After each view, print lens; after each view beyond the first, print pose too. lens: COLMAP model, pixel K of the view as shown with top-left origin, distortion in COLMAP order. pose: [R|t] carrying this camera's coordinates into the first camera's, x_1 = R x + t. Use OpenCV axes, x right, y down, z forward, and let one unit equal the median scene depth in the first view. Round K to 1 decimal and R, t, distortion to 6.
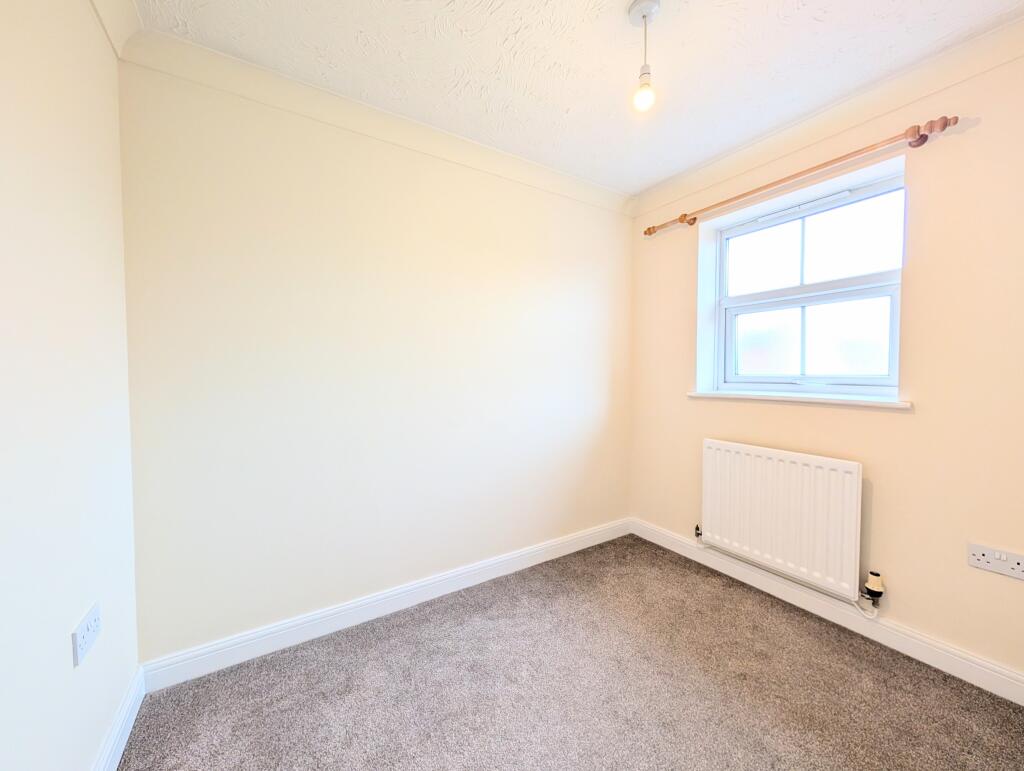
lens RADIAL K [[388.6, 0, 508.0], [0, 388.6, 385.3], [0, 0, 1]] dist [0.000648, 0.000098]
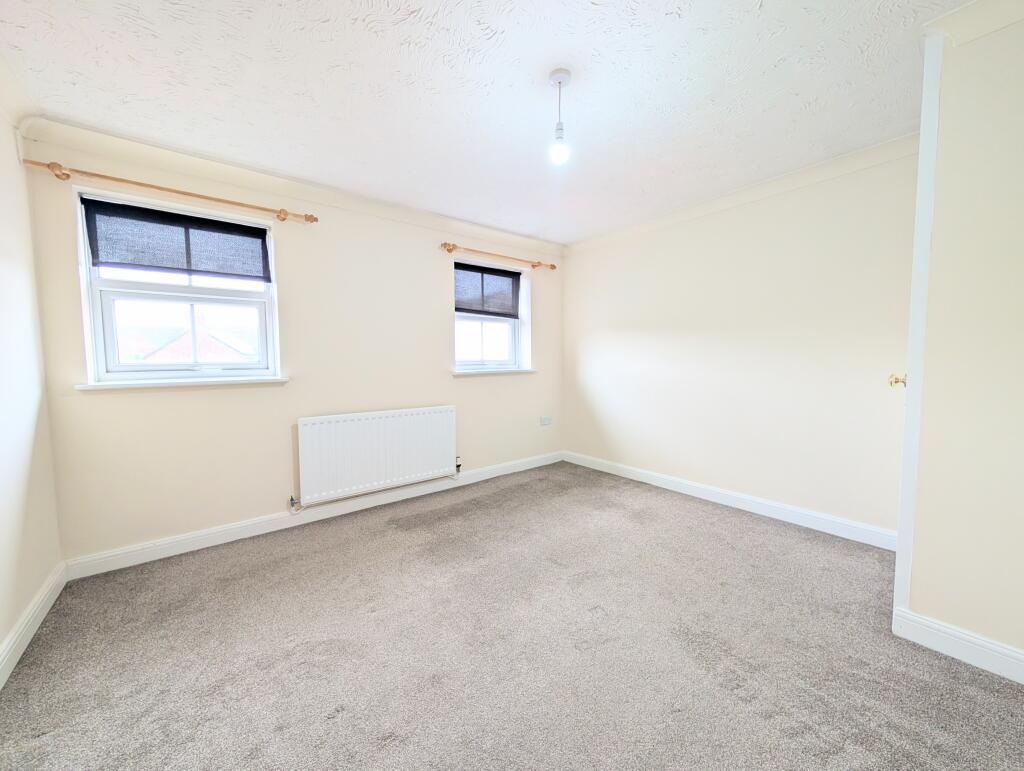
lens RADIAL K [[388.6, 0, 508.0], [0, 388.6, 385.3], [0, 0, 1]] dist [0.000648, 0.000098]
pose [[0.058854, -0.073500, 0.995557, -0.229770], [0.037157, 0.996756, 0.071392, -0.006437], [-0.997575, 0.032790, 0.061394, 0.129026]]
